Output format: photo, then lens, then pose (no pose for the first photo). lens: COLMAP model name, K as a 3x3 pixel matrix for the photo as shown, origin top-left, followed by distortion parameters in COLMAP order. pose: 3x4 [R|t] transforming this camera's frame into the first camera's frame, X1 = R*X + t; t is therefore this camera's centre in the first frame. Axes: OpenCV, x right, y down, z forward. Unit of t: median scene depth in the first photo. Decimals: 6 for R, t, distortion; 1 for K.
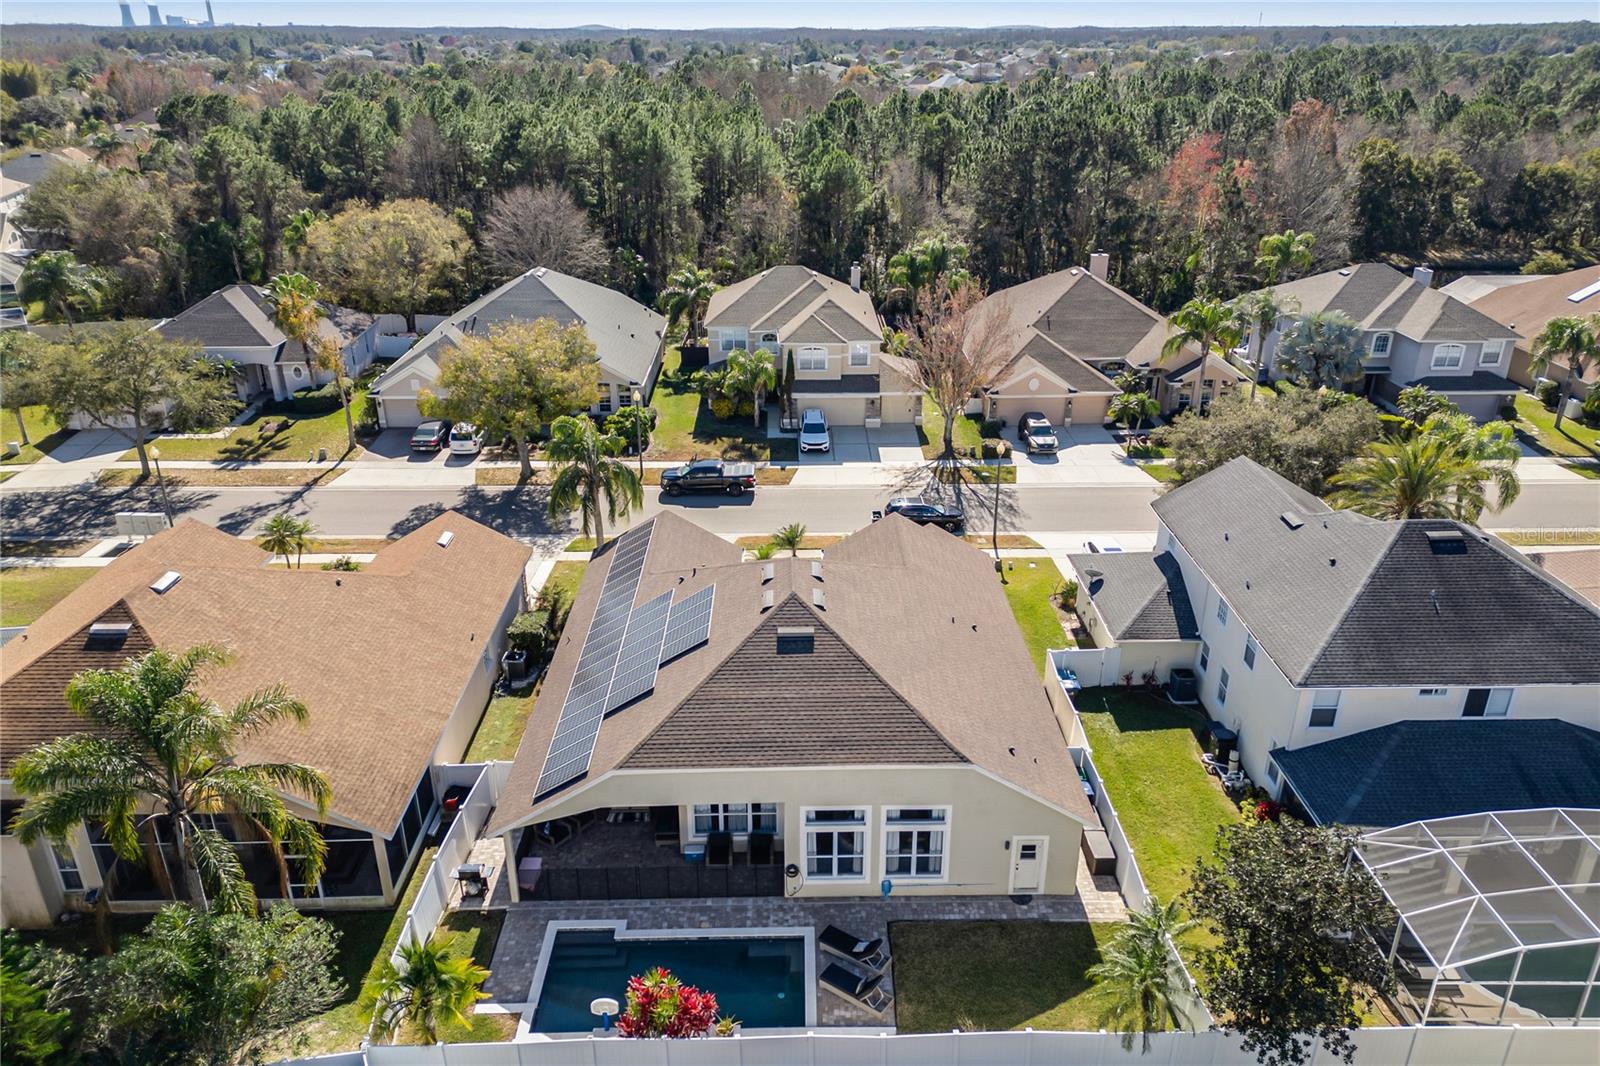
lens RADIAL K [[1109.9, 0, 808.1], [0, 1109.9, 524.4], [0, 0, 1]] dist [0.093397, -0.104557]
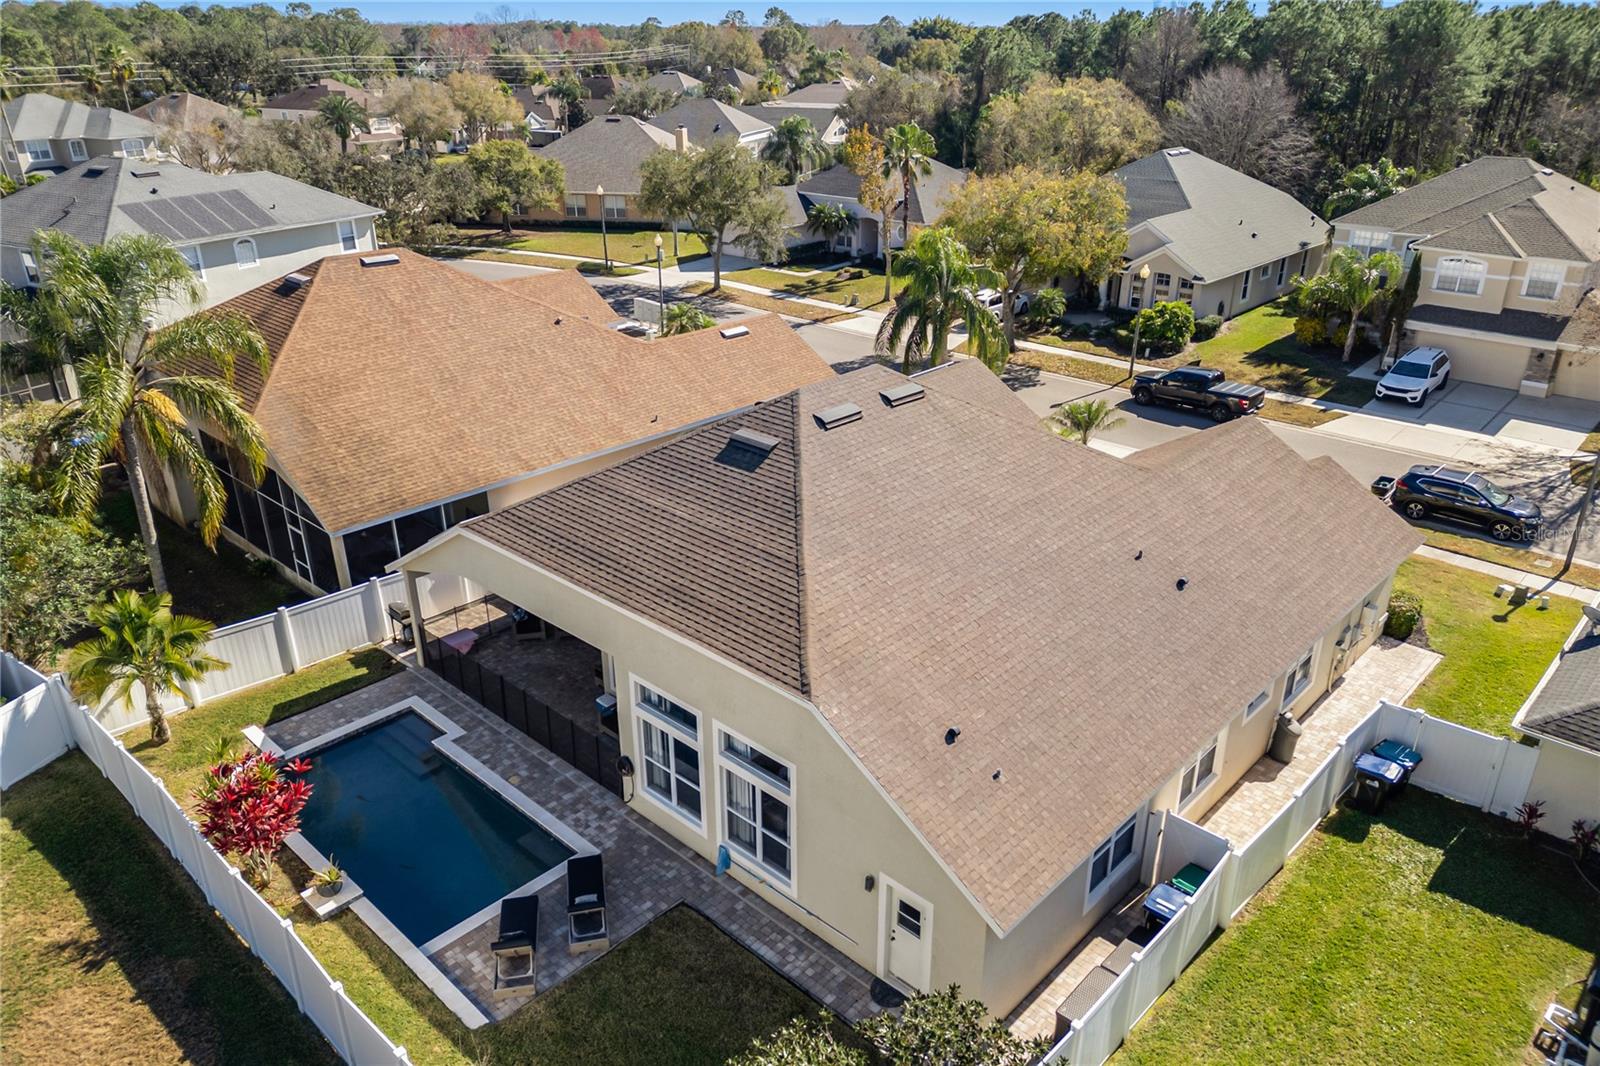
lens RADIAL K [[1109.9, 0, 808.1], [0, 1109.9, 524.4], [0, 0, 1]] dist [0.093397, -0.104557]
pose [[0.717494, 0.277922, -0.638719, 0.421216], [-0.275364, 0.955433, 0.106406, 0.063655], [0.639826, 0.099534, 0.762047, 0.504064]]
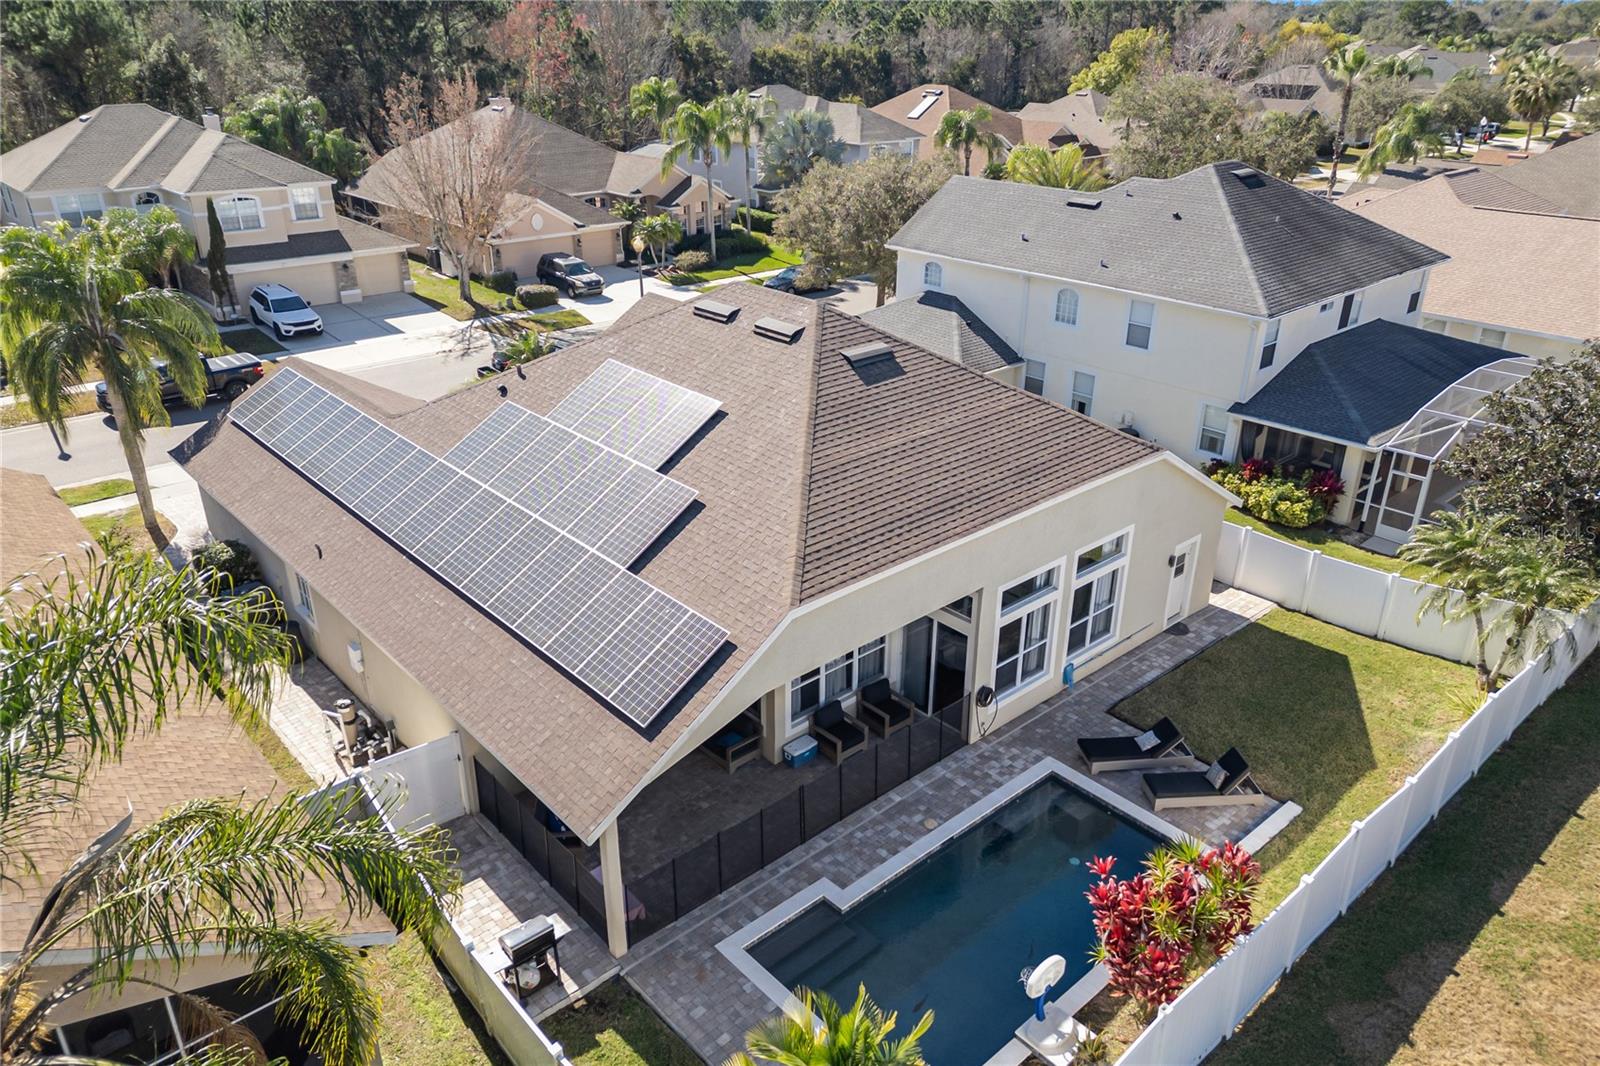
lens RADIAL K [[1109.9, 0, 808.1], [0, 1109.9, 524.4], [0, 0, 1]] dist [0.093397, -0.104557]
pose [[0.758304, -0.265882, 0.595215, -0.417393], [0.254132, 0.961378, 0.105683, 0.110765], [-0.600326, 0.071124, 0.796586, 0.500555]]
